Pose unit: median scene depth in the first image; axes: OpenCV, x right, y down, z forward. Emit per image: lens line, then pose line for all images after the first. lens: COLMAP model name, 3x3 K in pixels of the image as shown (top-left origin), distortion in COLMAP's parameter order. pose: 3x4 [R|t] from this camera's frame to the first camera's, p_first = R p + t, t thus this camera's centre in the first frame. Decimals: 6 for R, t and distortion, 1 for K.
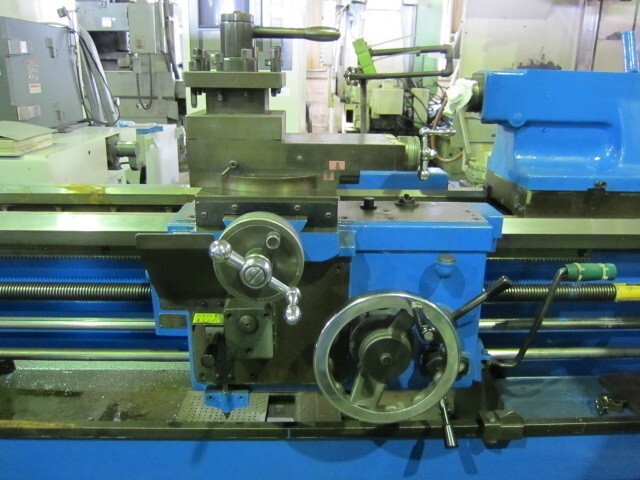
lens RADIAL K [[533.5, 0, 320.0], [0, 533.5, 240.0], [0, 0, 1]] dist [-0.068733, 0.039482]
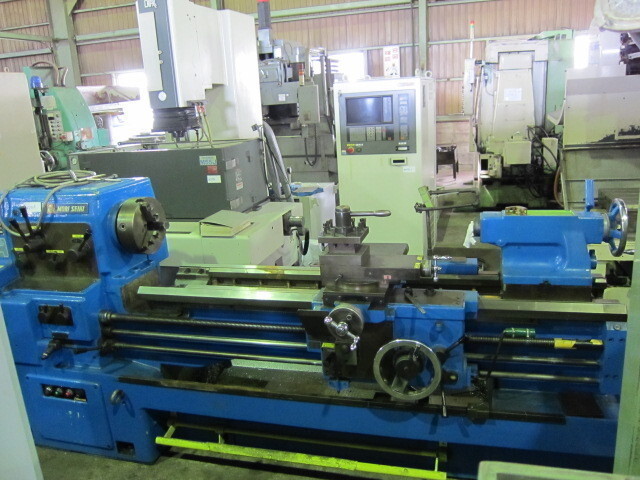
lens RADIAL K [[533.5, 0, 320.0], [0, 533.5, 240.0], [0, 0, 1]] dist [-0.068733, 0.039482]
pose [[0.953437, 0.003145, -0.301576, 0.330899], [-0.013578, 0.999379, -0.032505, -0.171595], [0.301286, 0.035086, 0.952888, -0.892156]]
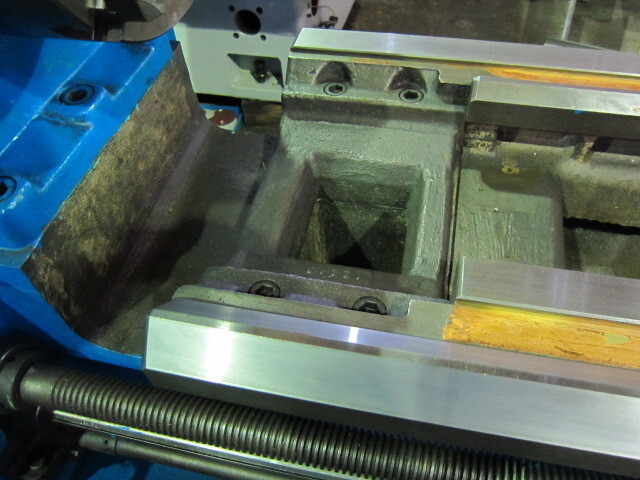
lens RADIAL K [[533.5, 0, 320.0], [0, 533.5, 240.0], [0, 0, 1]] dist [-0.068733, 0.039482]
pose [[0.967327, 0.144643, -0.208225, -0.825049], [-0.011365, 0.845205, 0.534322, -0.237583], [0.253279, -0.514498, 0.819233, 0.693478]]
